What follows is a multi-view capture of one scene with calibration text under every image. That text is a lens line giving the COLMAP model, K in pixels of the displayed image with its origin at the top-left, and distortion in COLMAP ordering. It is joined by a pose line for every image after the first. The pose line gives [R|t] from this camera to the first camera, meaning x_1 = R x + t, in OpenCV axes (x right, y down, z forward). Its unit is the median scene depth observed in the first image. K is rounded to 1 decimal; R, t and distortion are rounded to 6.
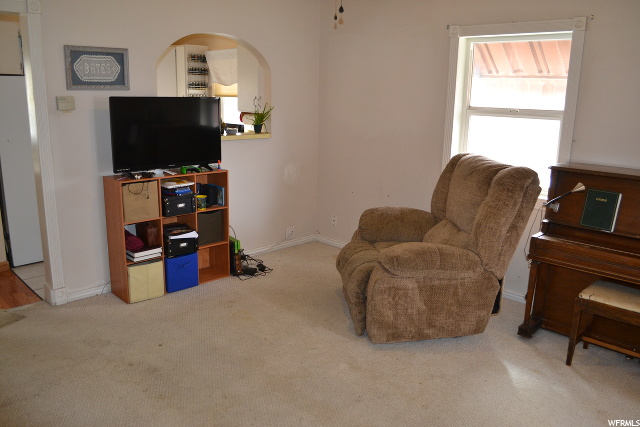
lens RADIAL K [[524.8, 0, 320.0], [0, 524.8, 213.5], [0, 0, 1]] dist [-0.006143, -0.001247]
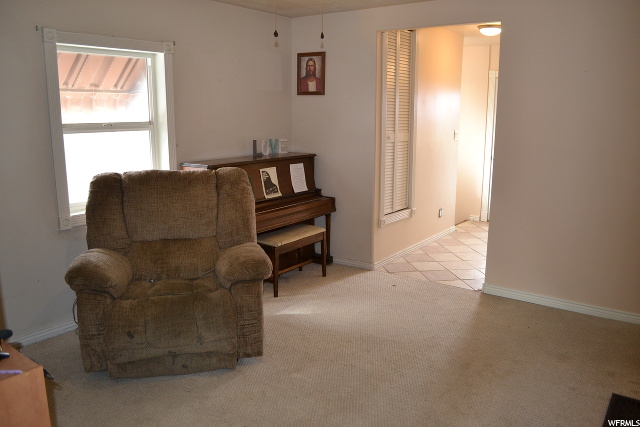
lens RADIAL K [[558.4, 0, 320.0], [0, 558.4, 204.4], [0, 0, 1]] dist [-0.002203, 0.003089]
pose [[-0.172527, -0.187170, 0.967058, -0.802794], [0.224187, 0.948552, 0.223583, -0.216068], [-0.959153, 0.255376, -0.121690, 0.849228]]
